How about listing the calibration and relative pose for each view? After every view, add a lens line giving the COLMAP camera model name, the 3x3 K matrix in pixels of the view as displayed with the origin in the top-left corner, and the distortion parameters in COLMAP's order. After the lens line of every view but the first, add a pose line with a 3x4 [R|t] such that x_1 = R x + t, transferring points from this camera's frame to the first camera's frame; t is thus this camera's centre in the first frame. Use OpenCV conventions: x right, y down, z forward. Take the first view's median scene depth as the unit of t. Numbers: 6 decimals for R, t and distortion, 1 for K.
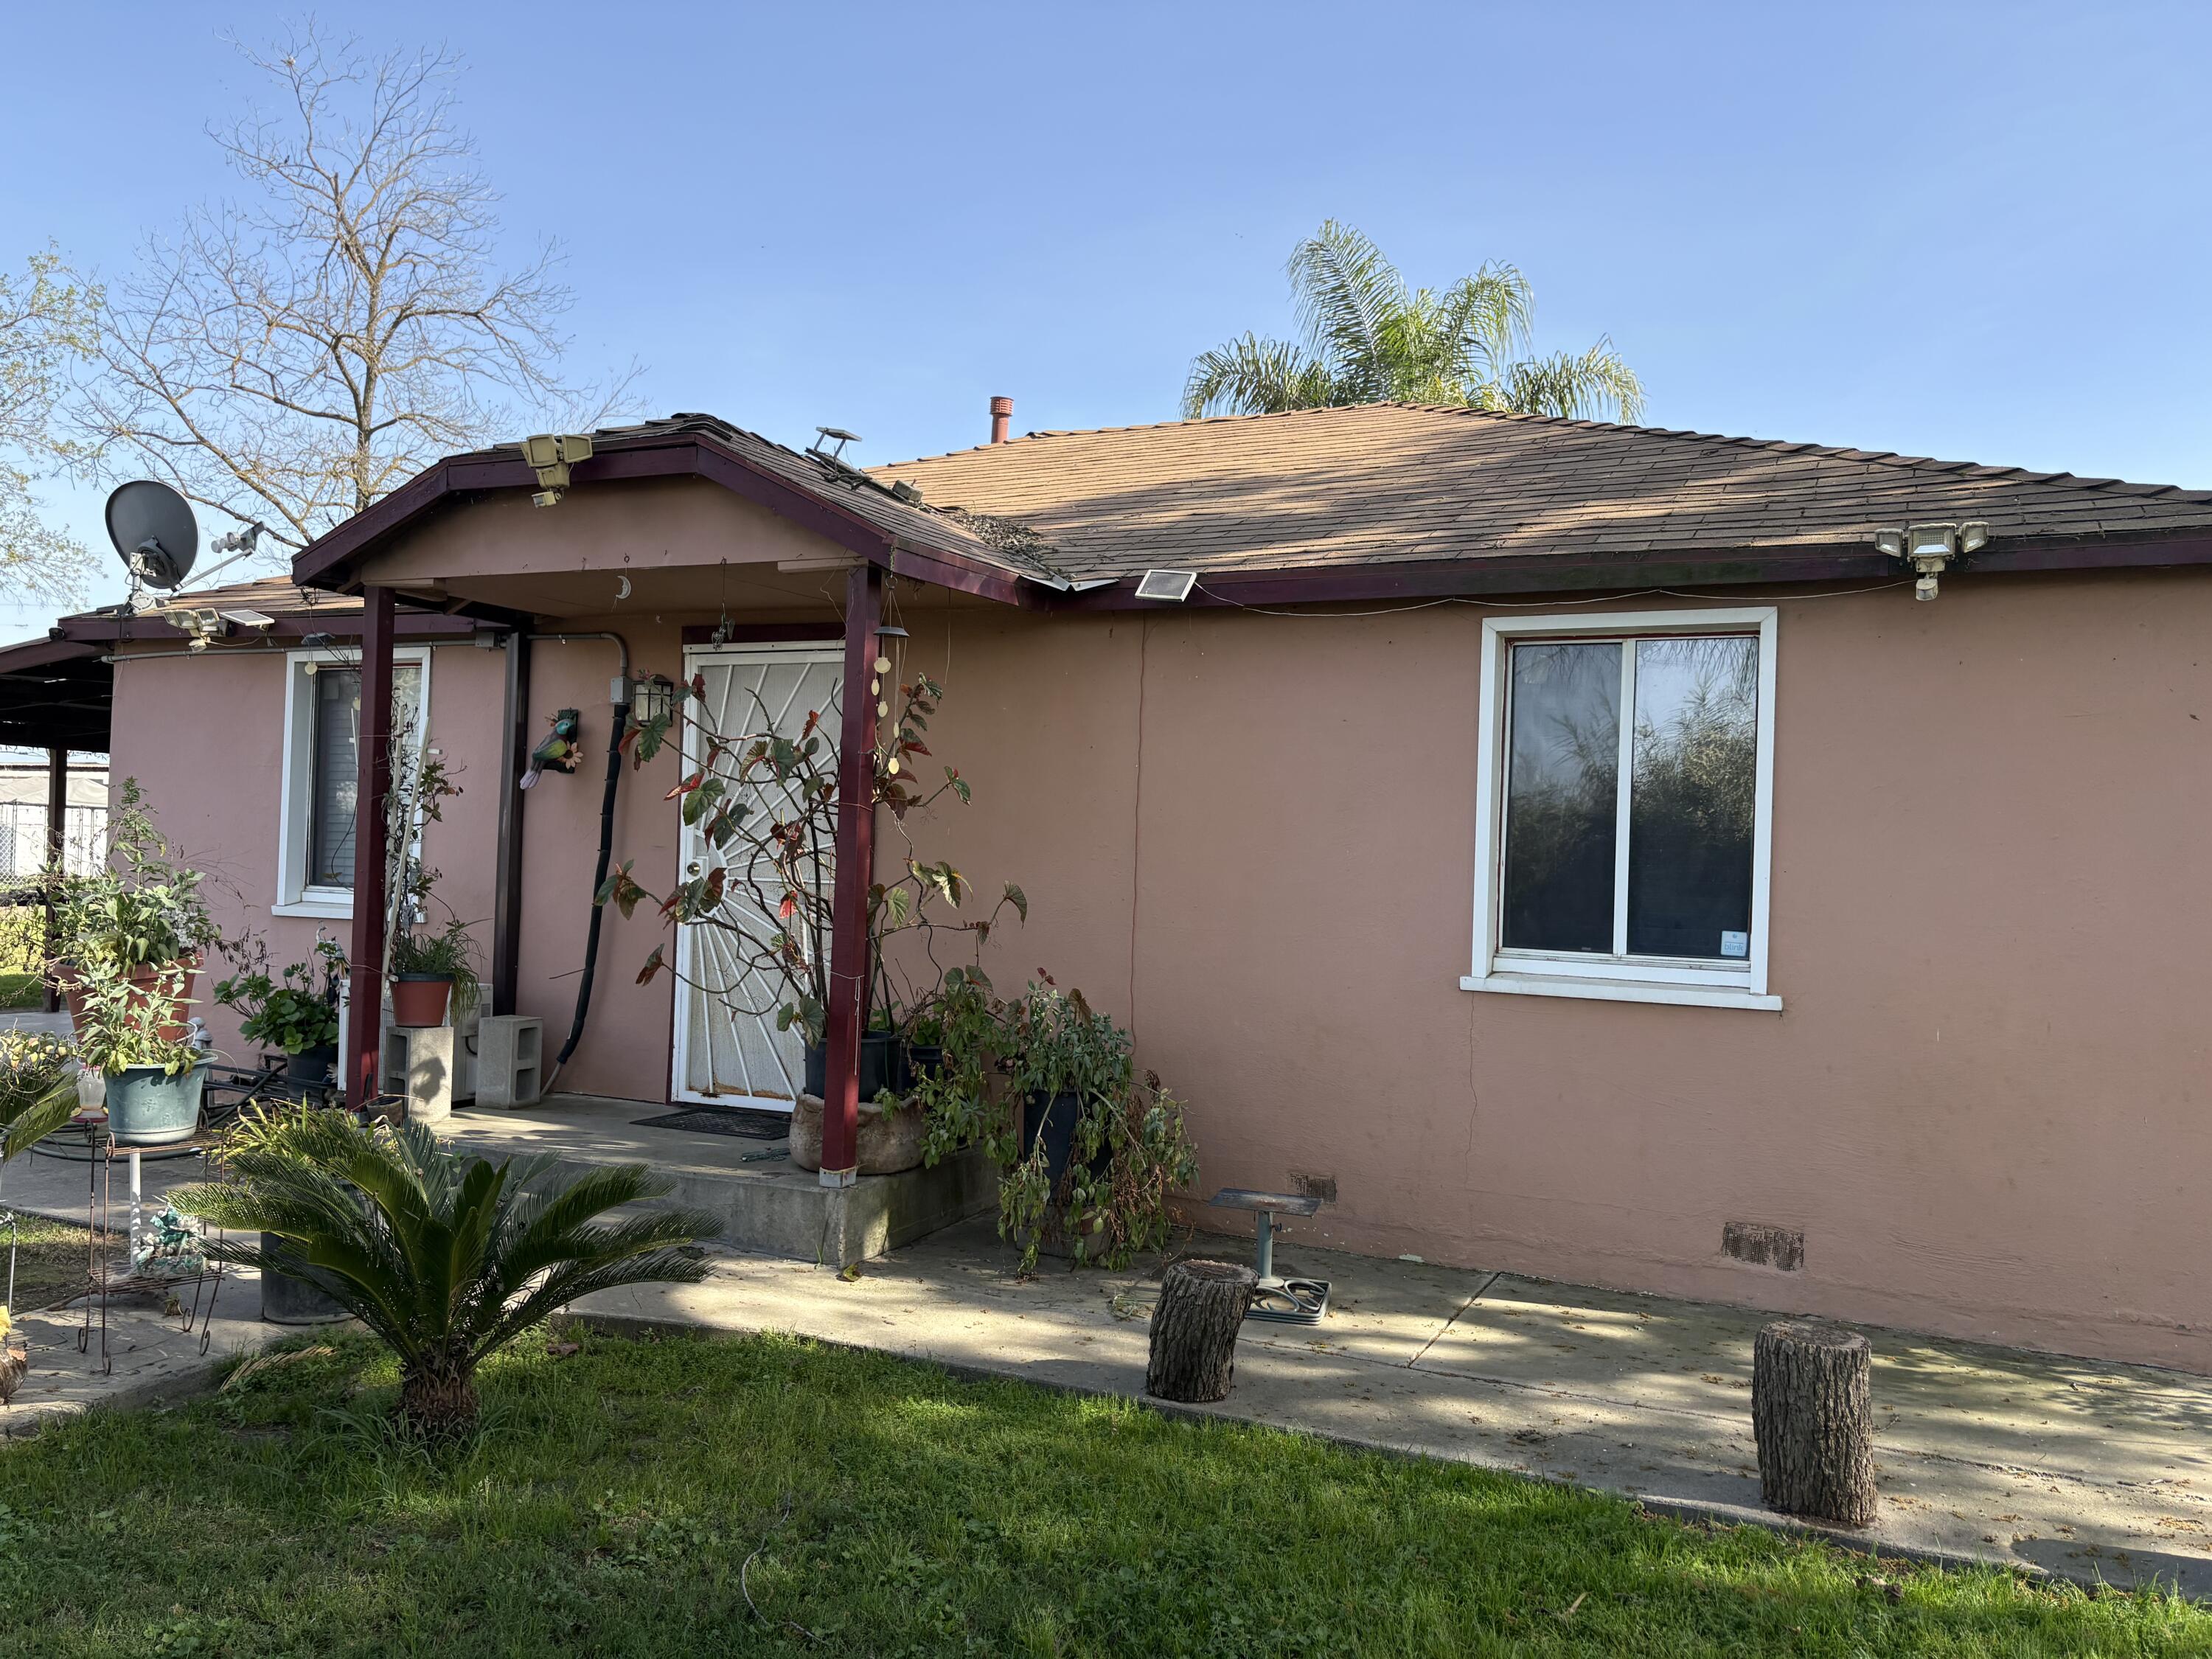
lens RADIAL K [[1676.0, 0, 897.2], [0, 1676.0, 835.0], [0, 0, 1]] dist [0.105967, -0.168283]
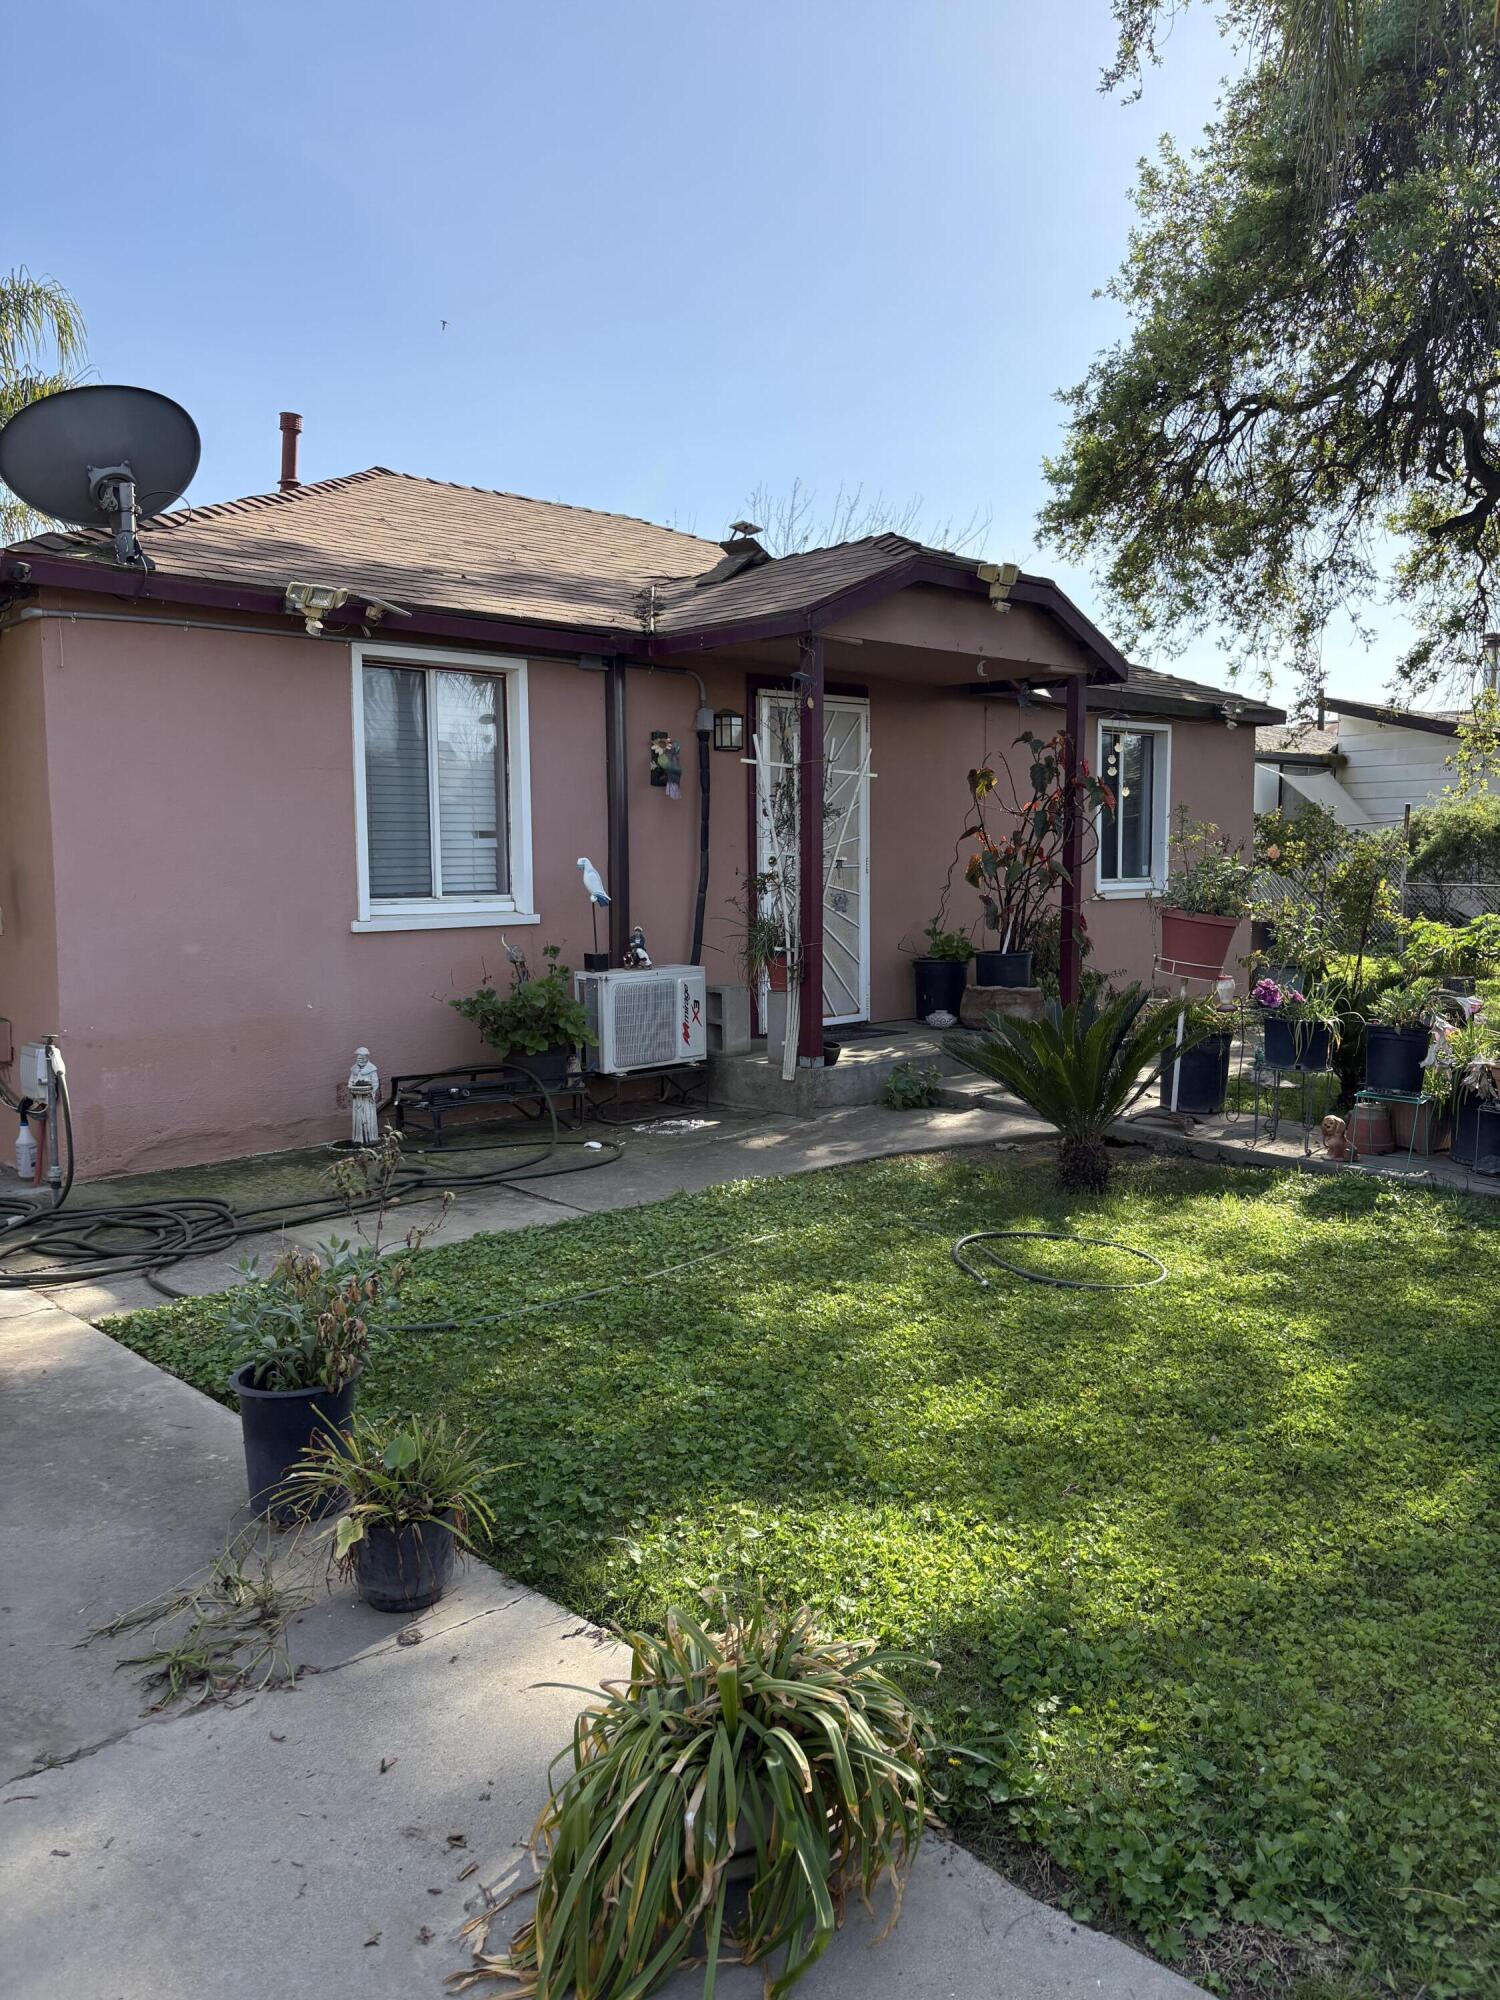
lens RADIAL K [[1523.7, 0, 759.1], [0, 1523.7, 1008.3], [0, 0, 1]] dist [0.027016, -0.006040]
pose [[0.308527, -0.132672, 0.941918, -0.707680], [-0.005363, 0.989967, 0.141197, -0.018959], [-0.951200, -0.048615, 0.304720, 0.349014]]
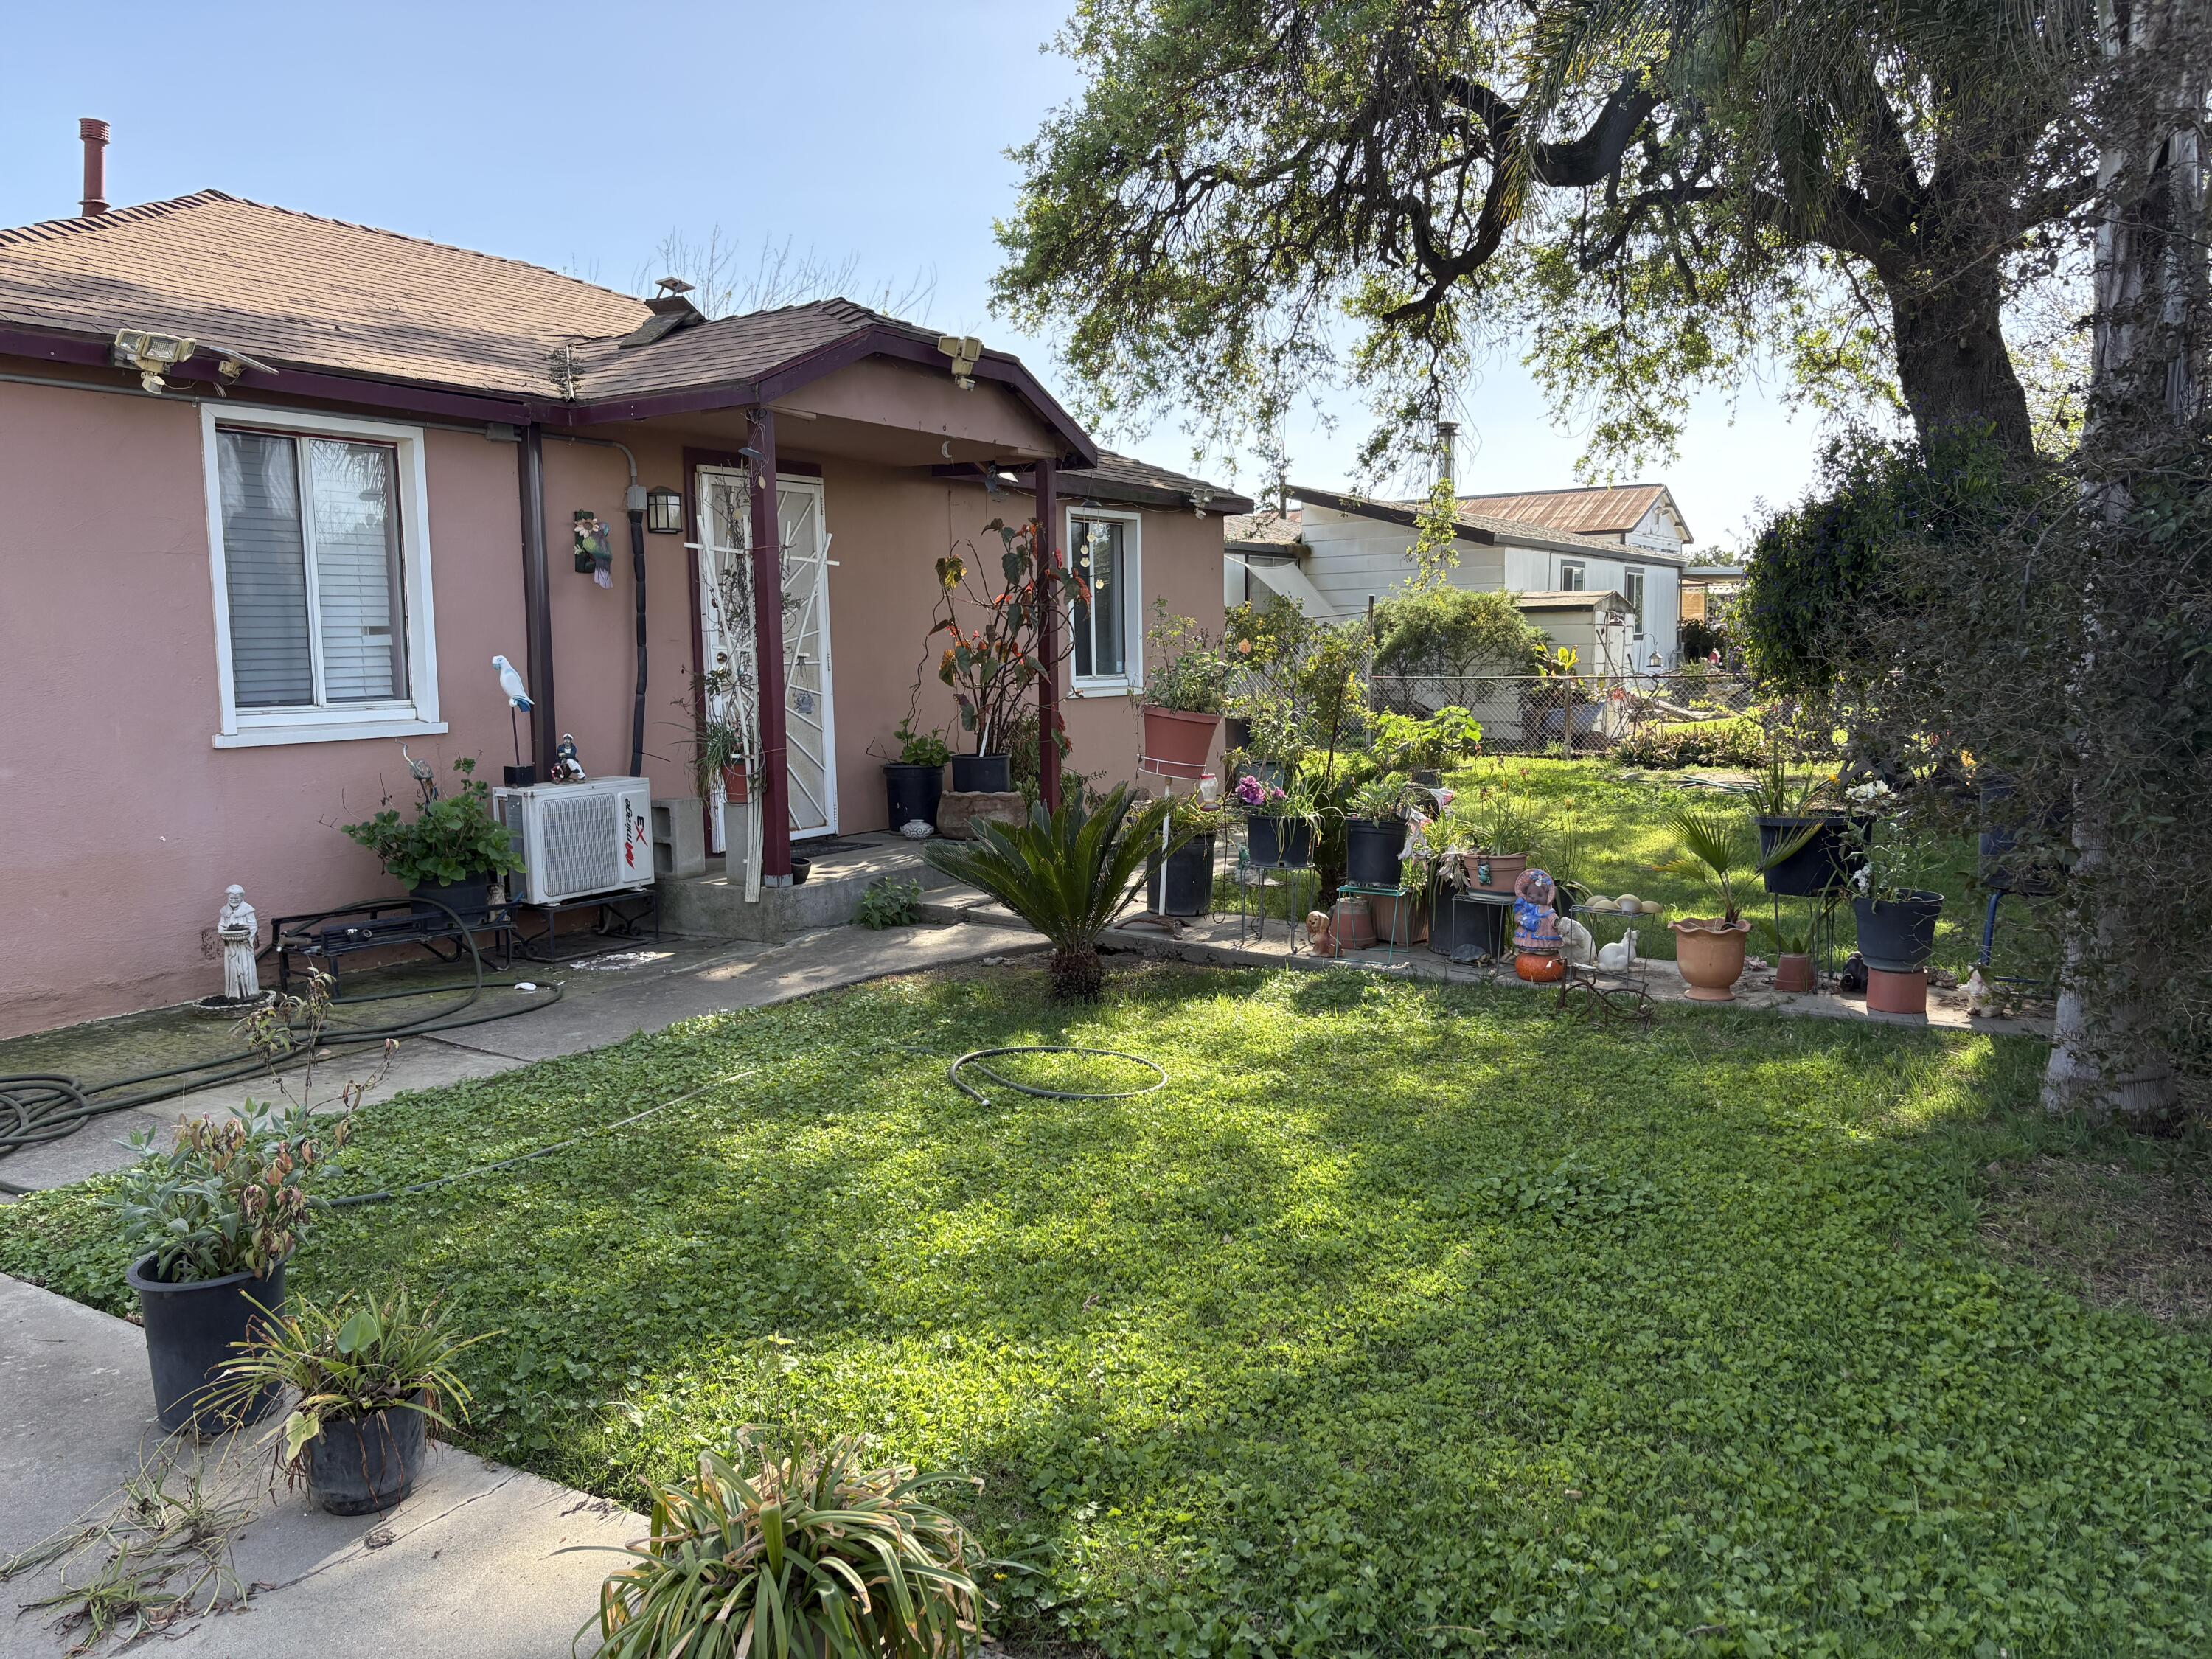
lens RADIAL K [[1670.2, 0, 1103.7], [0, 1670.2, 827.6], [0, 0, 1]] dist [0.031264, -0.021750]
pose [[0.073351, -0.144584, 0.986770, -0.728369], [-0.006144, 0.989351, 0.145419, -0.020308], [-0.997287, -0.016729, 0.071681, 0.356075]]
